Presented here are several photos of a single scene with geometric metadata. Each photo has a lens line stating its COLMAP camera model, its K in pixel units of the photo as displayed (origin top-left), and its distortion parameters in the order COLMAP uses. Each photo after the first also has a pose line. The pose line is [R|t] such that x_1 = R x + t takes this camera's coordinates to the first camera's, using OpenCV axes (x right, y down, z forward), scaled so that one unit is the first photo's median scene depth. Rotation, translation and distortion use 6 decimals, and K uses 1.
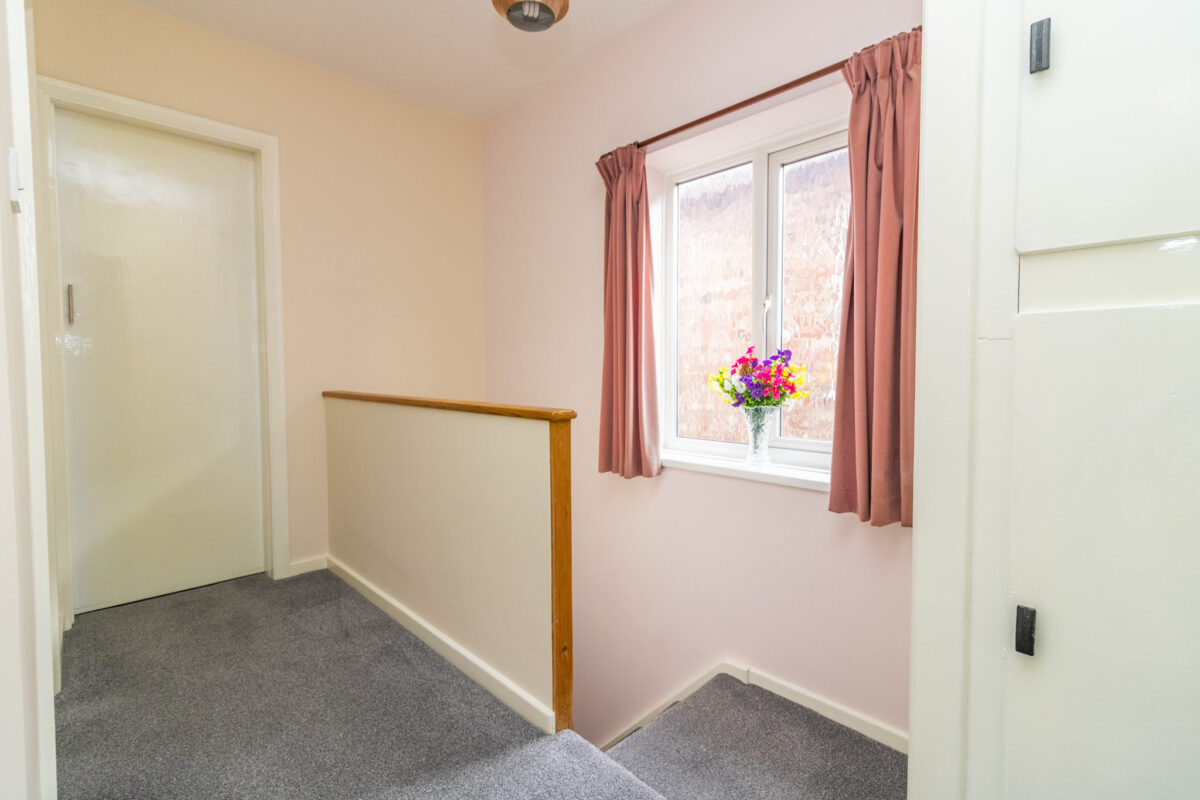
lens RADIAL K [[569.9, 0, 600.3], [0, 569.9, 392.6], [0, 0, 1]] dist [0.002753, 0.000039]
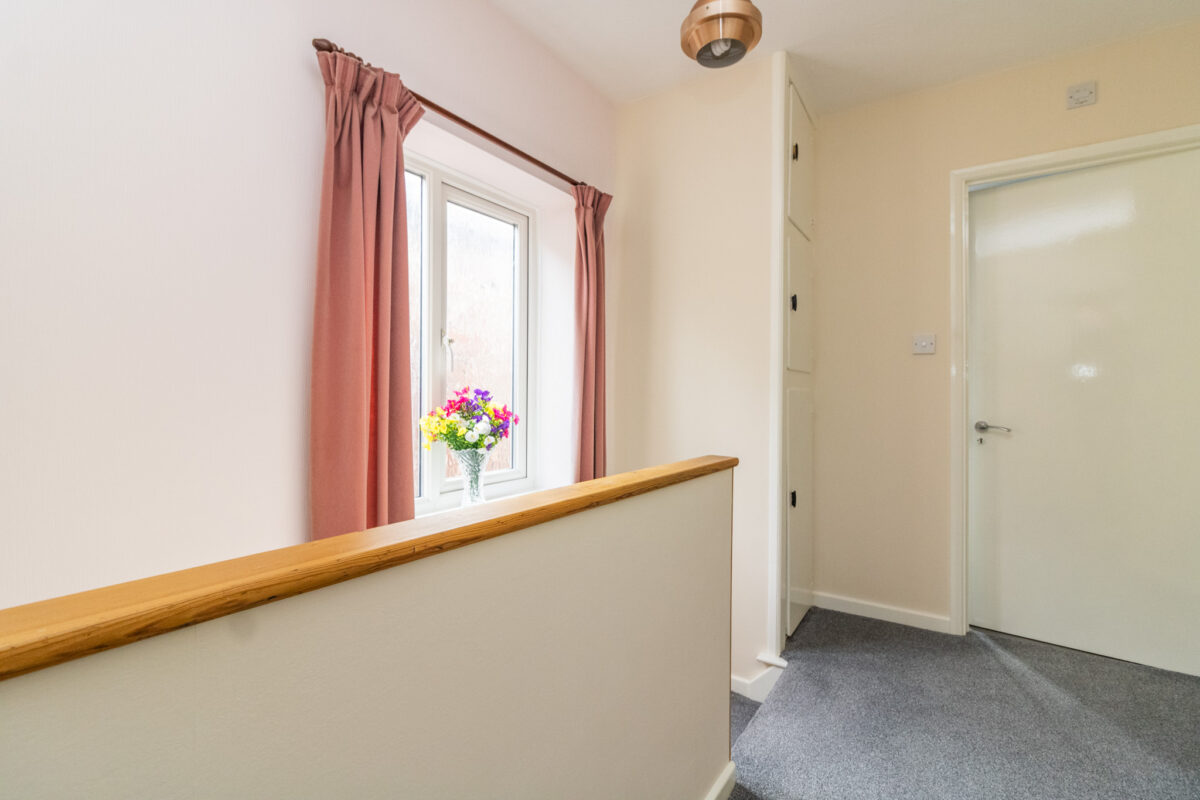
lens RADIAL K [[569.9, 0, 600.3], [0, 569.9, 392.6], [0, 0, 1]] dist [0.002753, 0.000039]
pose [[-0.266073, 0.001237, 0.963952, -0.709647], [0.035725, 0.999325, 0.008579, -0.074418], [-0.963291, 0.036720, -0.265937, 1.059172]]
